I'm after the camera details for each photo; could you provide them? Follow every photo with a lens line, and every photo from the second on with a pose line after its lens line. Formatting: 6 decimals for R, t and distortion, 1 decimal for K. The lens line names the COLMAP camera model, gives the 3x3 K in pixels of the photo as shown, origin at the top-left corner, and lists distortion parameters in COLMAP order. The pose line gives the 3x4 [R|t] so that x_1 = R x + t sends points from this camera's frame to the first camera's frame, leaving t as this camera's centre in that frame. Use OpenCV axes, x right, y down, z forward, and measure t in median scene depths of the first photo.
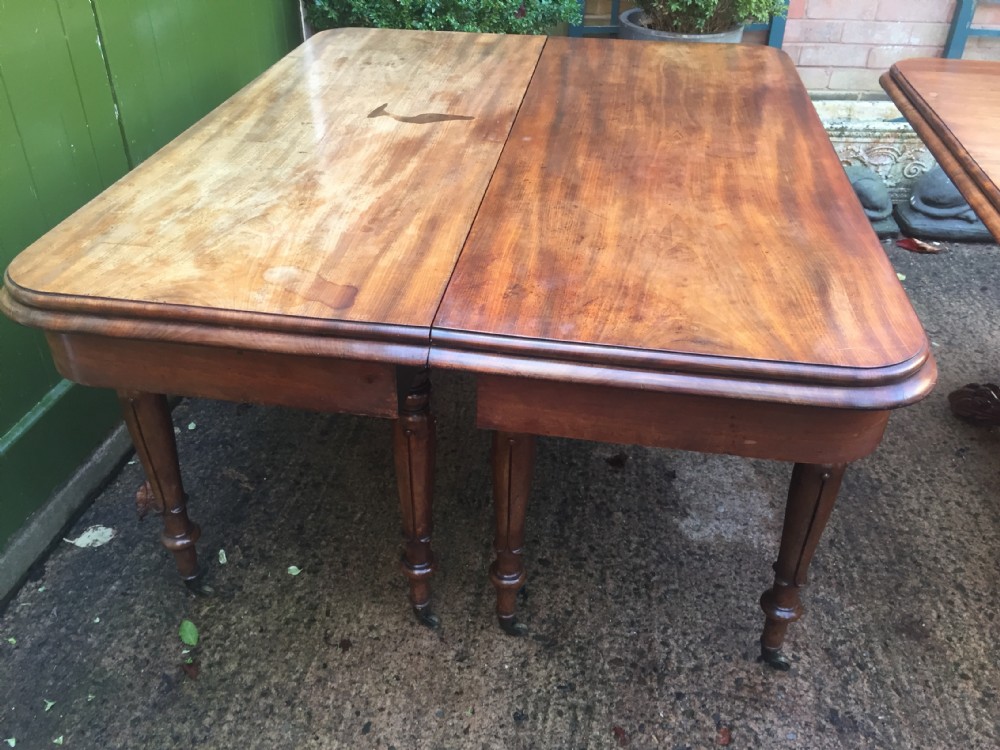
lens RADIAL K [[859.9, 0, 525.1], [0, 859.9, 377.2], [0, 0, 1]] dist [0.065809, -0.101018]
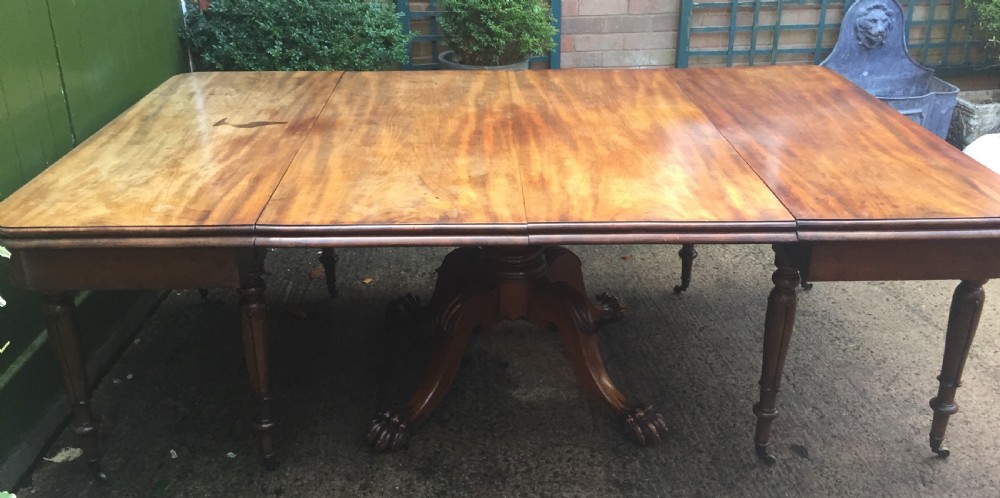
lens RADIAL K [[879.8, 0, 538.4], [0, 879.8, 246.1], [0, 0, 1]] dist [0.066480, -0.096937]
pose [[0.982841, -0.084677, 0.163869, 0.119358], [0.113210, 0.978311, -0.173469, 0.272444], [-0.145626, 0.189044, 0.971110, -0.621456]]
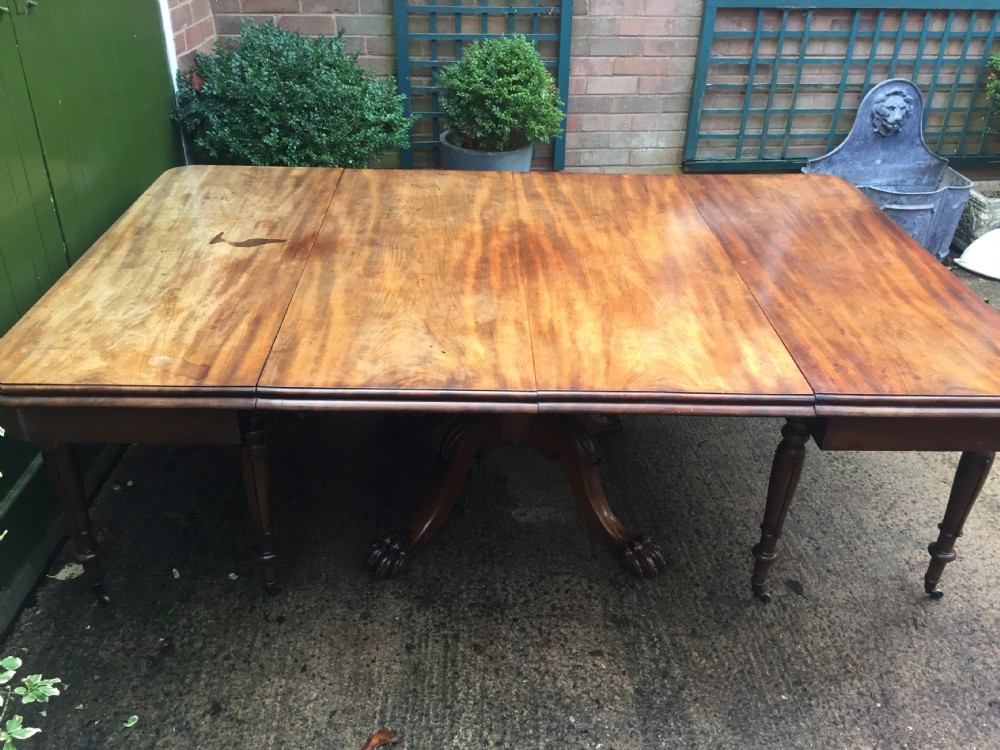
lens RADIAL K [[859.9, 0, 528.1], [0, 859.9, 376.0], [0, 0, 1]] dist [0.065809, -0.101018]
pose [[0.984885, -0.075536, 0.155869, 0.115903], [0.084134, 0.995234, -0.049311, 0.038185], [-0.151401, 0.061680, 0.986546, -0.573105]]
